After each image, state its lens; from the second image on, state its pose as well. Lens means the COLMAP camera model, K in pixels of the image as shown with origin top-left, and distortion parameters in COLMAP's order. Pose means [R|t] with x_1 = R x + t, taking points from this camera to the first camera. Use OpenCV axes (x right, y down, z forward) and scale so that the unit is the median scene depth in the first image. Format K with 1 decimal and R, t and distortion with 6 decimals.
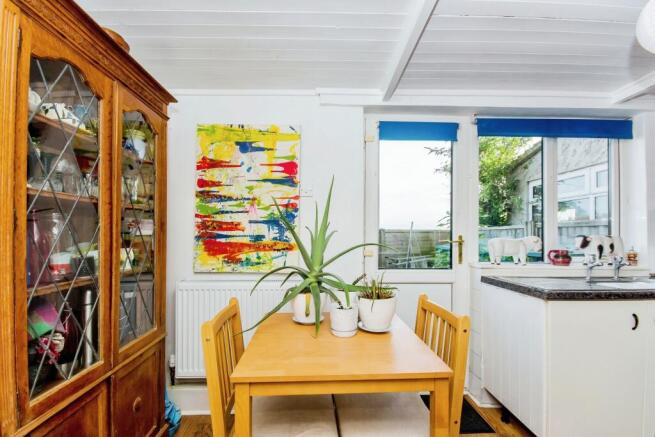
lens RADIAL K [[295.8, 0, 326.8], [0, 295.8, 227.4], [0, 0, 1]] dist [-0.000939, -0.001070]
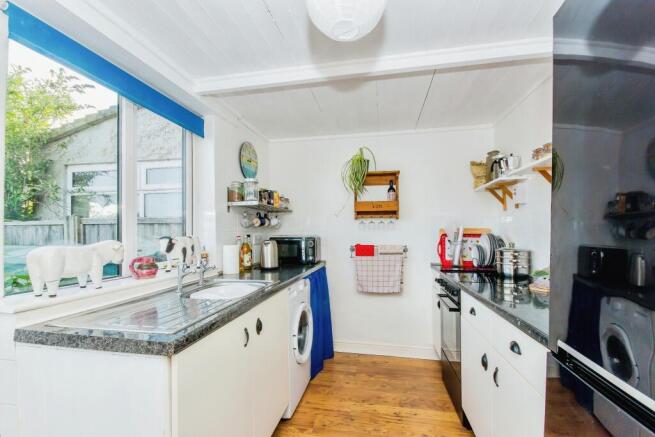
lens RADIAL K [[295.8, 0, 326.8], [0, 295.8, 227.4], [0, 0, 1]] dist [-0.000939, -0.001070]
pose [[0.215898, -0.003989, 0.976408, 0.145169], [-0.015780, 0.999847, 0.007574, -0.011369], [-0.976288, -0.017042, 0.215802, 0.355704]]
